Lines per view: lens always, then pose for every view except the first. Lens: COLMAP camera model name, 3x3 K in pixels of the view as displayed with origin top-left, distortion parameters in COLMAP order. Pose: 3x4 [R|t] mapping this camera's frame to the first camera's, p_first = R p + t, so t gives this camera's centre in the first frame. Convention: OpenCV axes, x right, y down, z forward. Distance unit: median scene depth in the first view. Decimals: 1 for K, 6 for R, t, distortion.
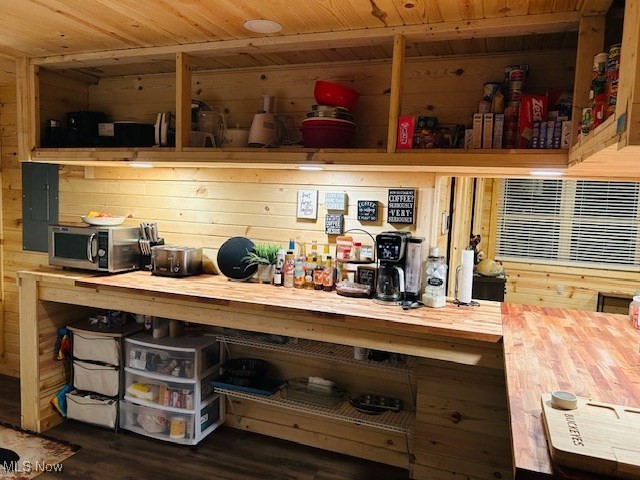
lens RADIAL K [[478.2, 0, 322.2], [0, 478.2, 234.4], [0, 0, 1]] dist [0.063889, -0.071976]
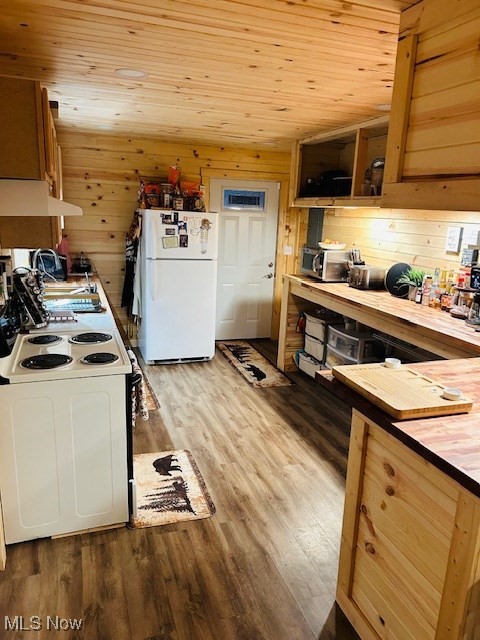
lens RADIAL K [[478.2, 0, 239.9], [0, 478.2, 323.5], [0, 0, 1]] dist [0.063889, -0.071976]
pose [[0.634436, 0.172394, -0.753506, 0.550450], [-0.082531, 0.984348, 0.155718, -0.001258], [0.768556, -0.036606, 0.638734, -0.173425]]
